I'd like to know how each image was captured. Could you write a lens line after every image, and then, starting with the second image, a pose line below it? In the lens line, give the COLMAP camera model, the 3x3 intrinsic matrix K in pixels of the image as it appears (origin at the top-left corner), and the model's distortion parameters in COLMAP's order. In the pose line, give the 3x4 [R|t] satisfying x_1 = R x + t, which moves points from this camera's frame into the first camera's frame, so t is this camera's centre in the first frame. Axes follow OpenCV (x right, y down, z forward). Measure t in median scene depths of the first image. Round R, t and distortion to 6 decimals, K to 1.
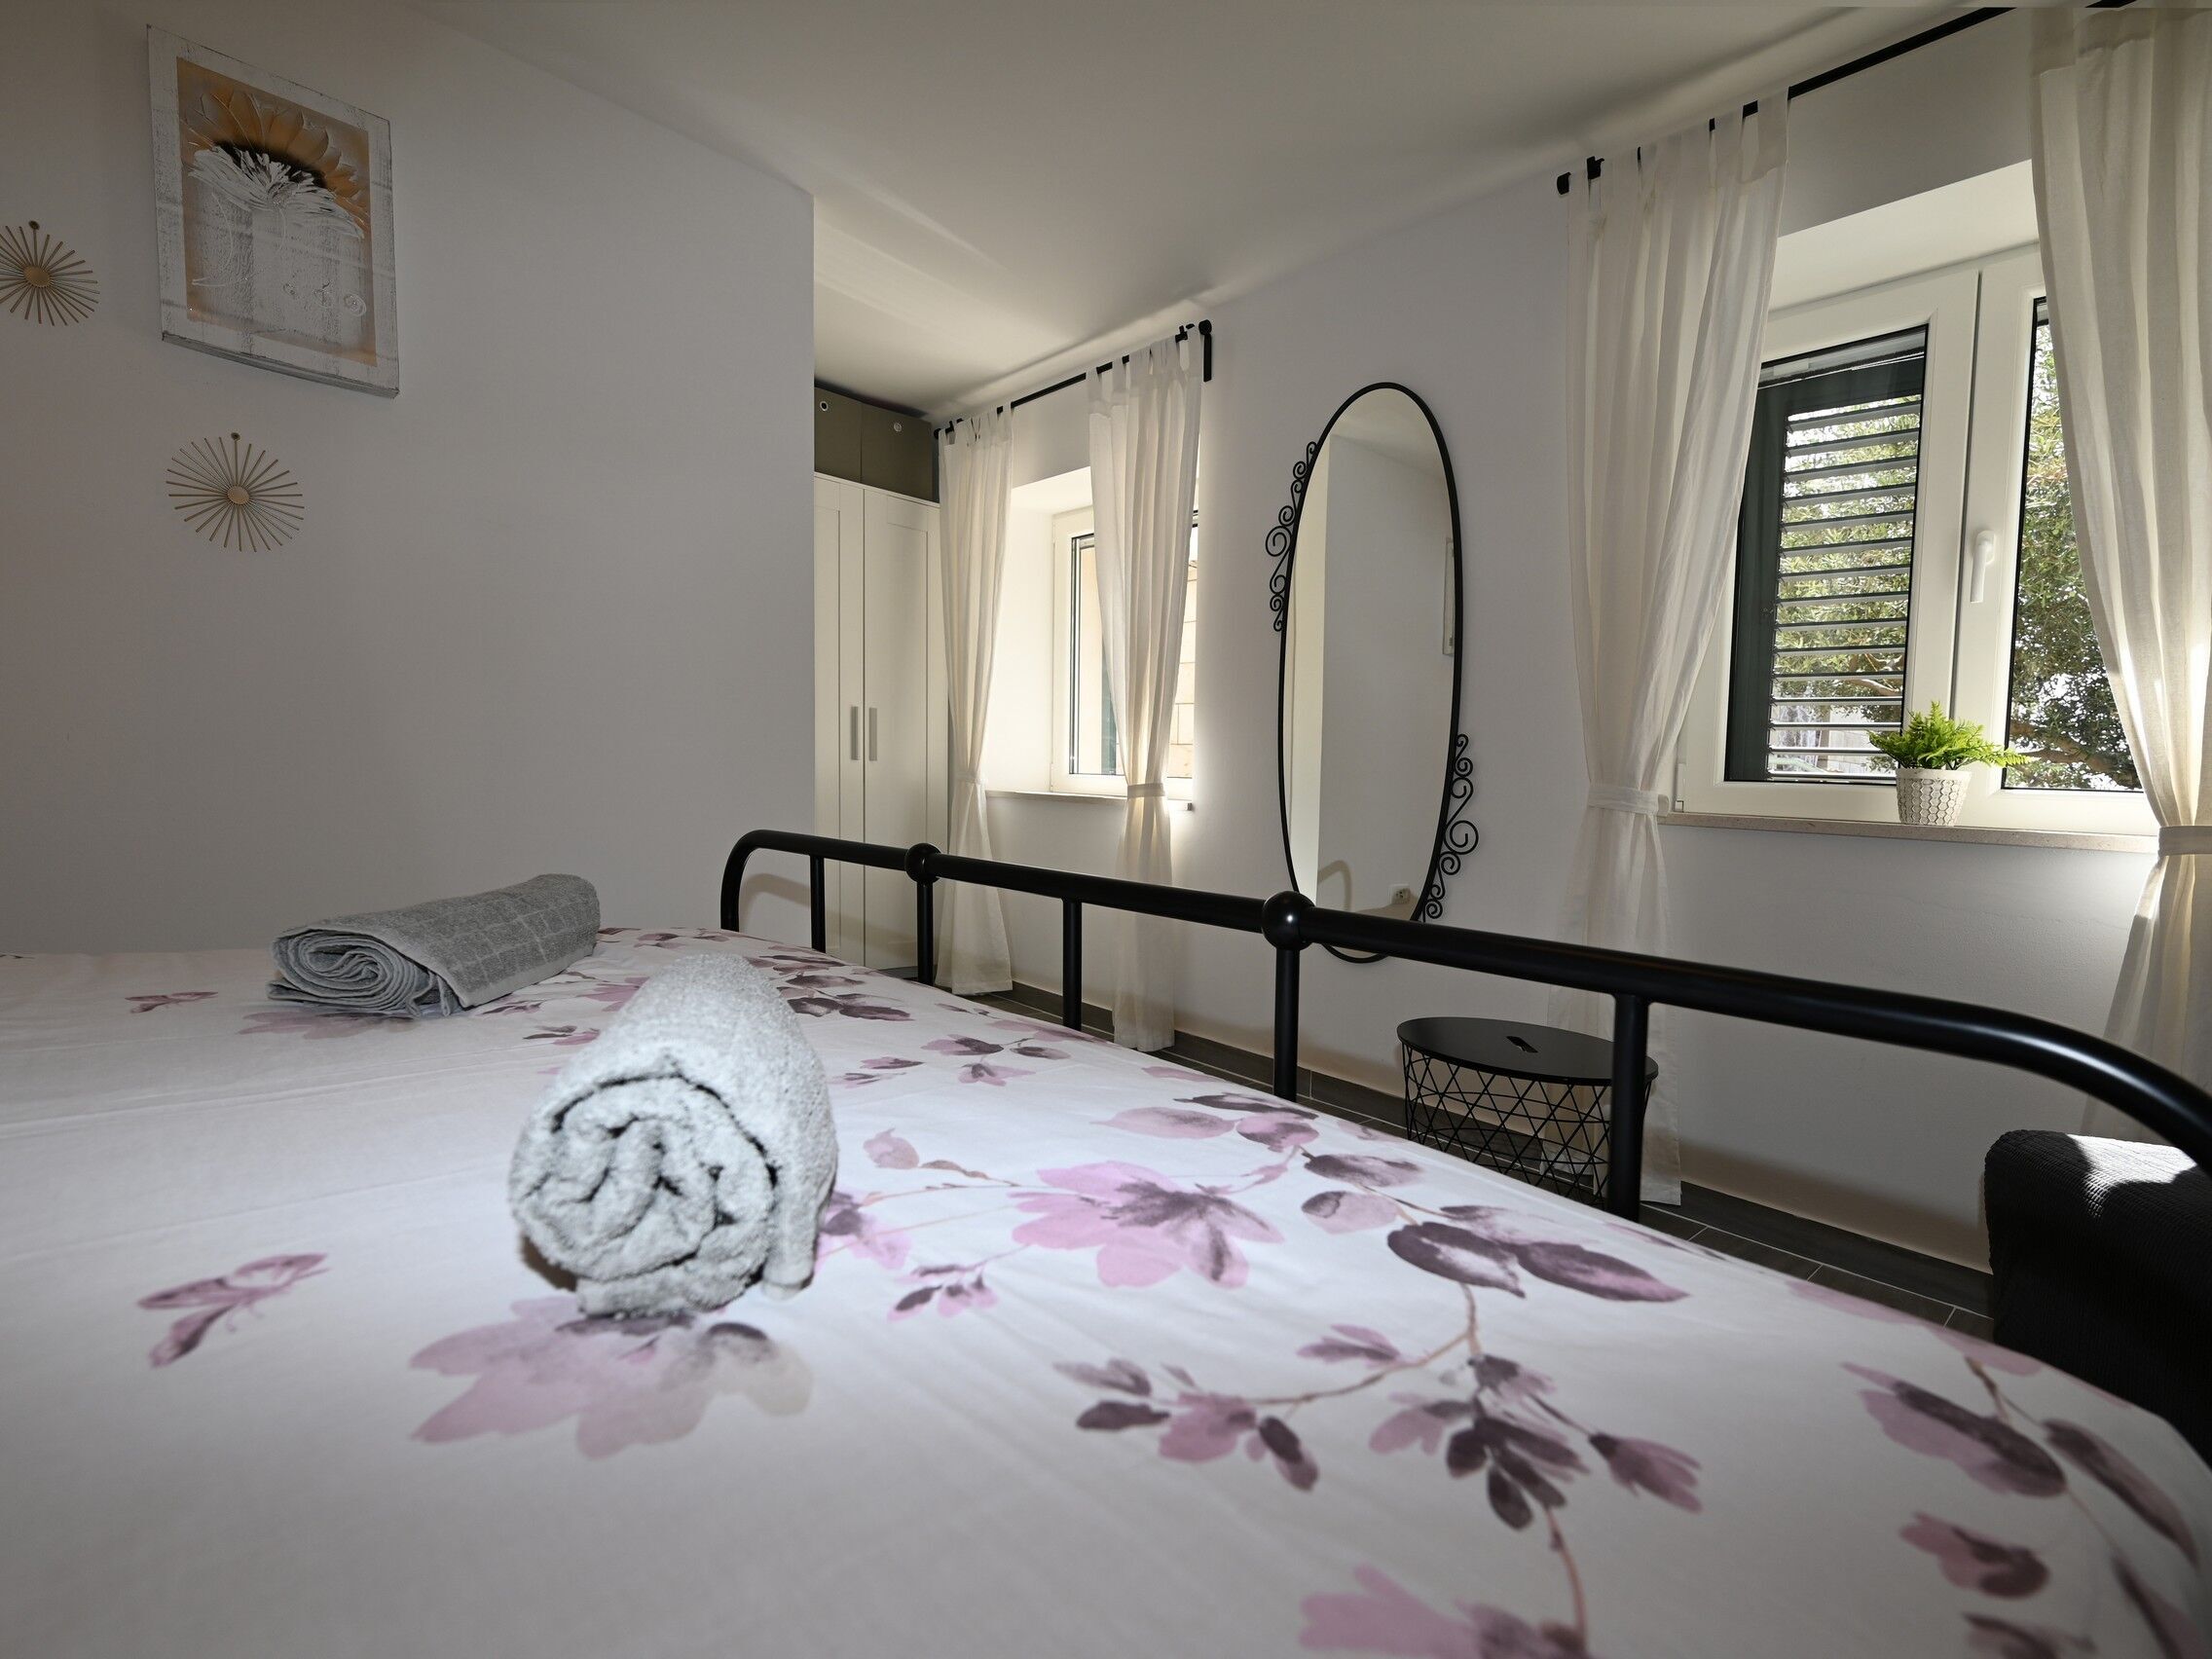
lens RADIAL K [[890.0, 0, 1060.0], [0, 890.0, 832.4], [0, 0, 1]] dist [-0.001740, -0.000772]
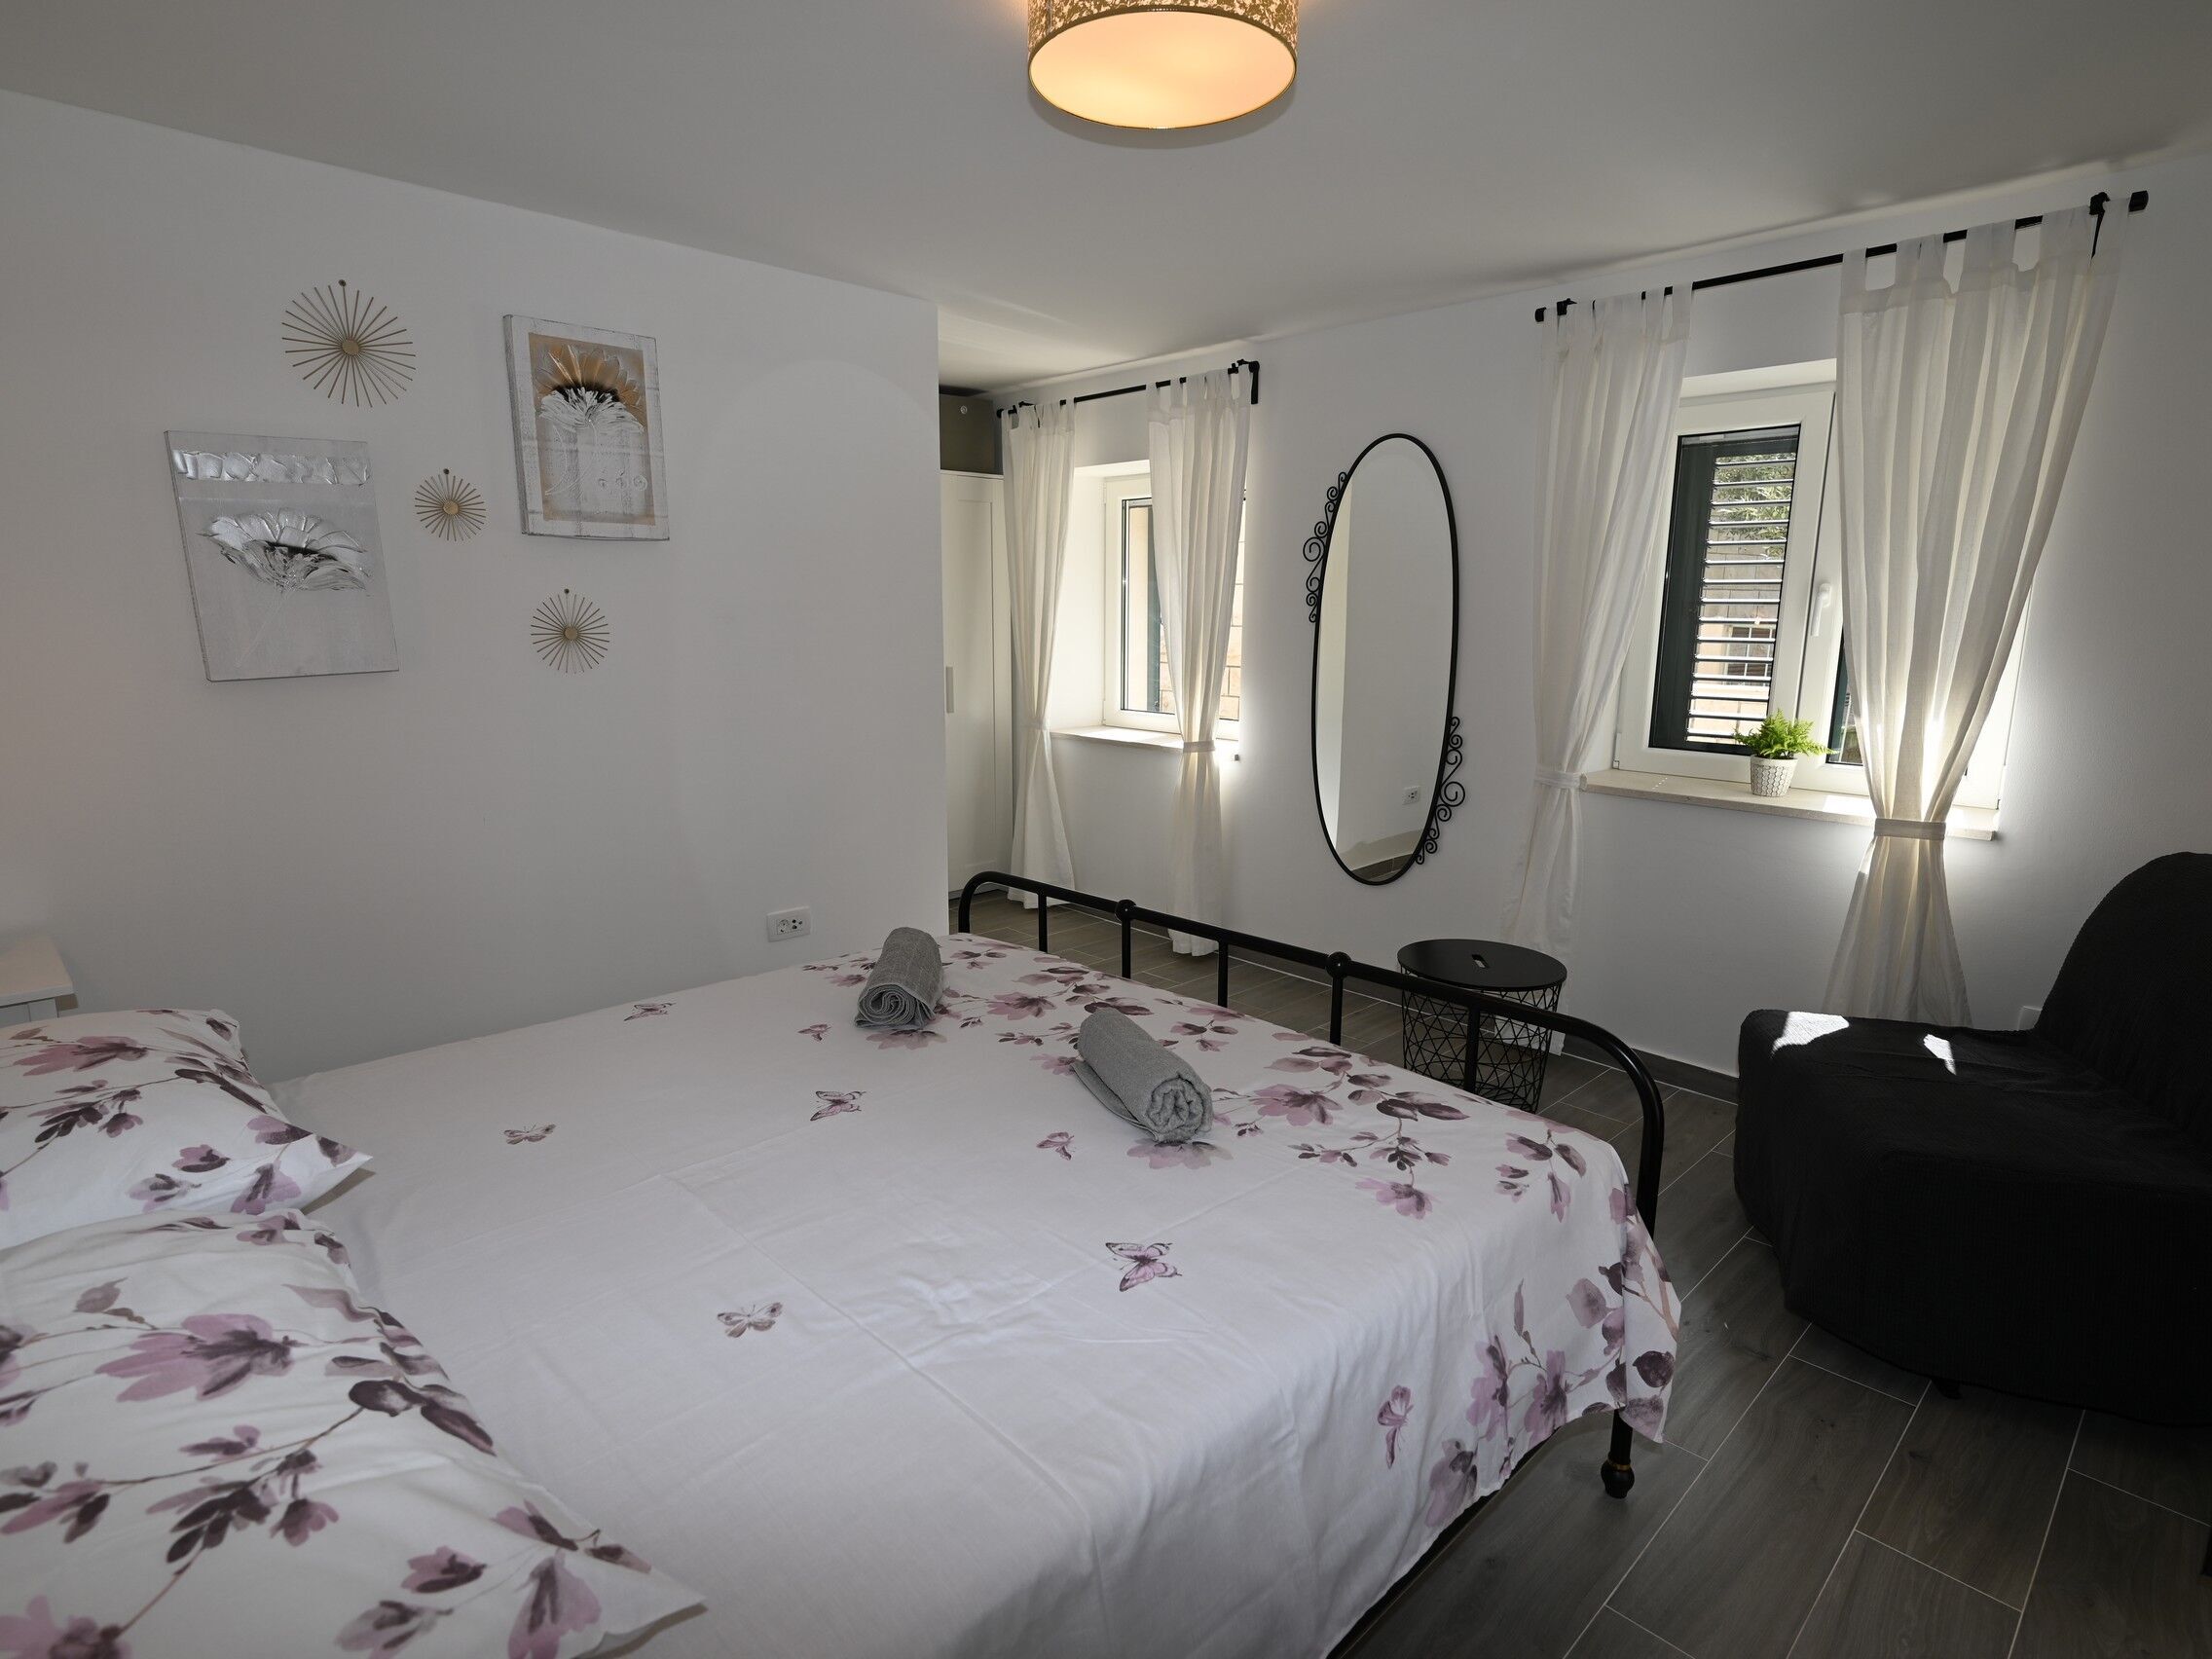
lens RADIAL K [[1109.0, 0, 1108.6], [0, 1109.0, 827.3], [0, 0, 1]] dist [-0.000989, 0.000613]
pose [[0.995714, -0.042968, 0.081897, -0.220355], [0.026716, 0.981404, 0.190087, -0.331052], [-0.088541, -0.187085, 0.978345, -0.662564]]
